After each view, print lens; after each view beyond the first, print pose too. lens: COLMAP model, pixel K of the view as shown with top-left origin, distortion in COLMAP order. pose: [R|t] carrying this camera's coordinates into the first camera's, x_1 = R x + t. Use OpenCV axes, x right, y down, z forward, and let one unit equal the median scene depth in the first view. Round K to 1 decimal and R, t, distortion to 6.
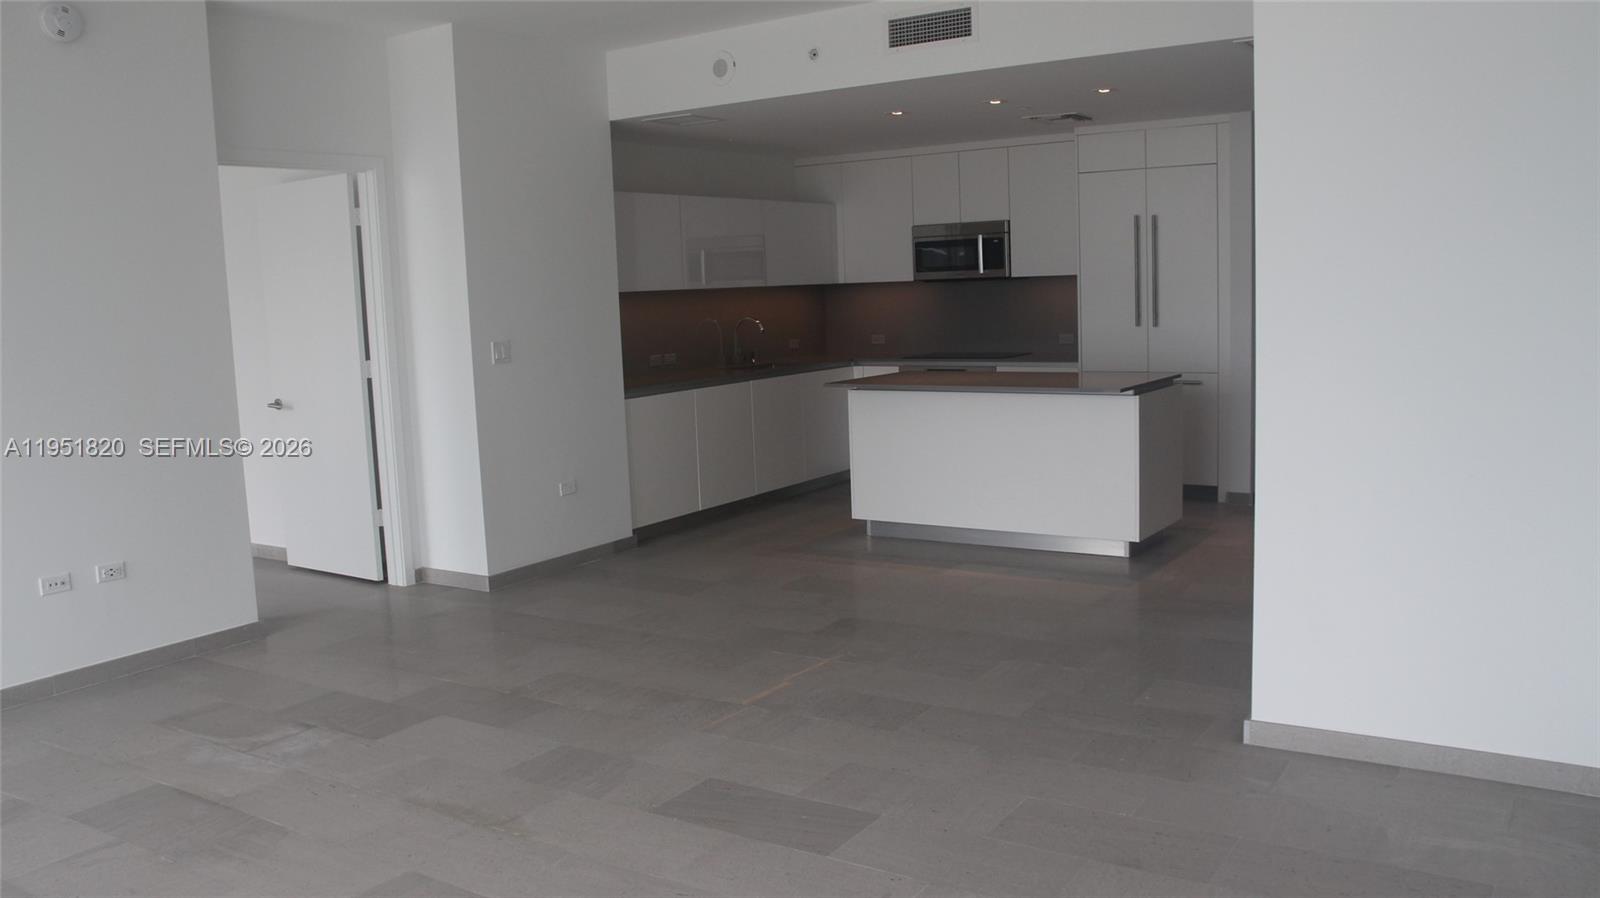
lens RADIAL K [[1263.7, 0, 795.2], [0, 1263.7, 459.6], [0, 0, 1]] dist [-0.100515, 0.011061]
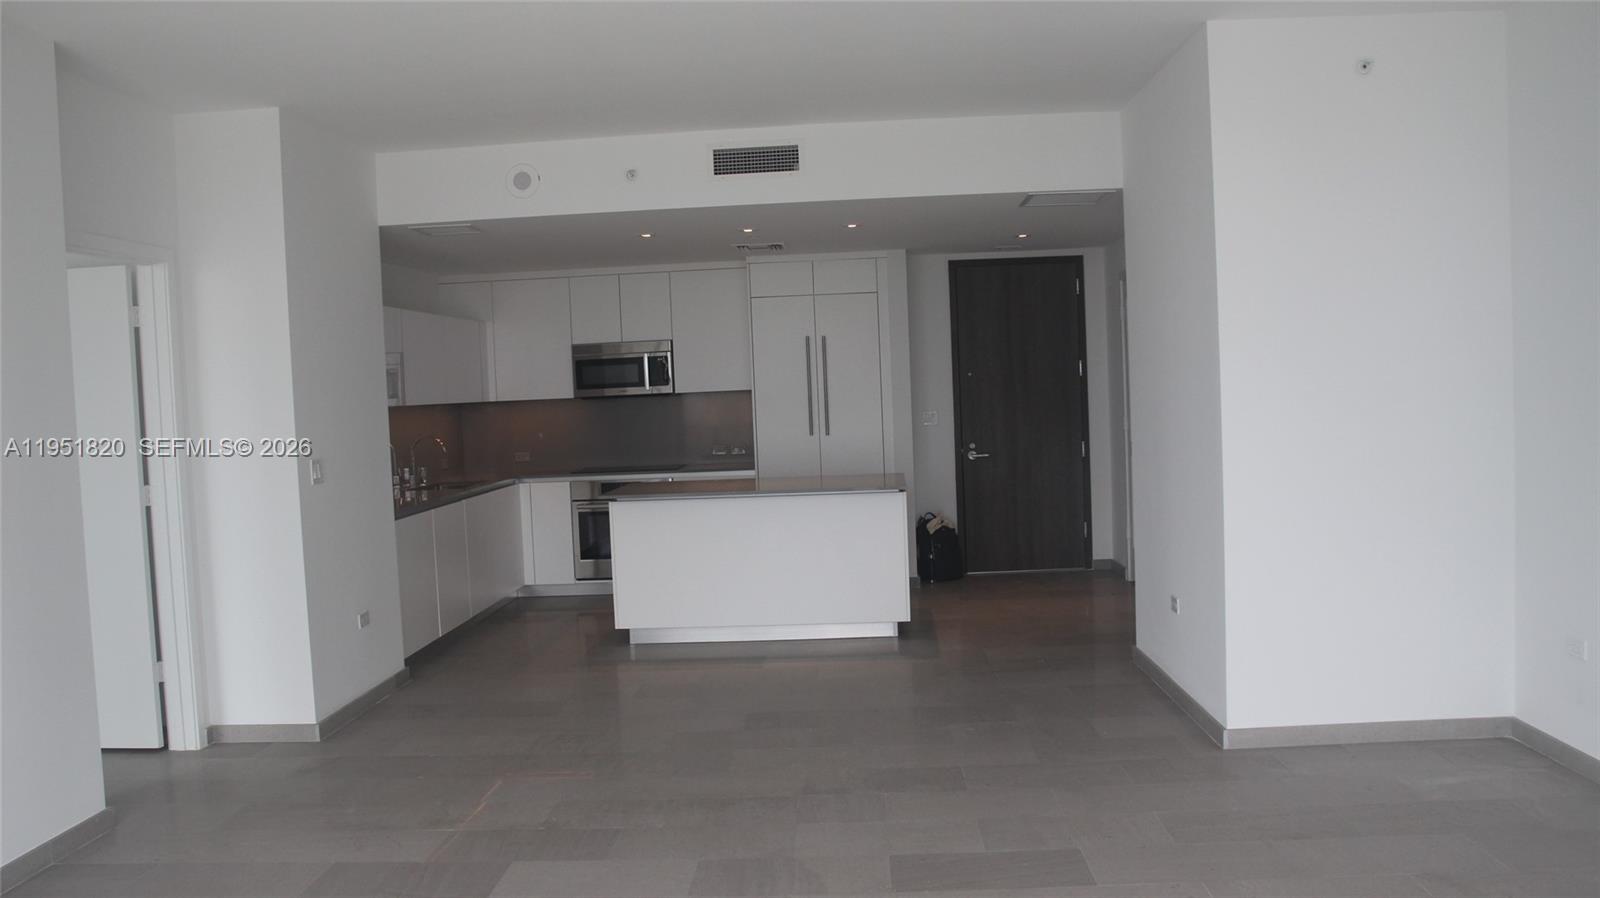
lens RADIAL K [[1263.7, 0, 718.9], [0, 1263.7, 452.2], [0, 0, 1]] dist [-0.100515, 0.011061]
pose [[0.870811, -0.023110, 0.491074, -0.384100], [0.076414, 0.993117, -0.088768, 0.002066], [-0.485643, 0.114825, 0.866583, 0.076501]]
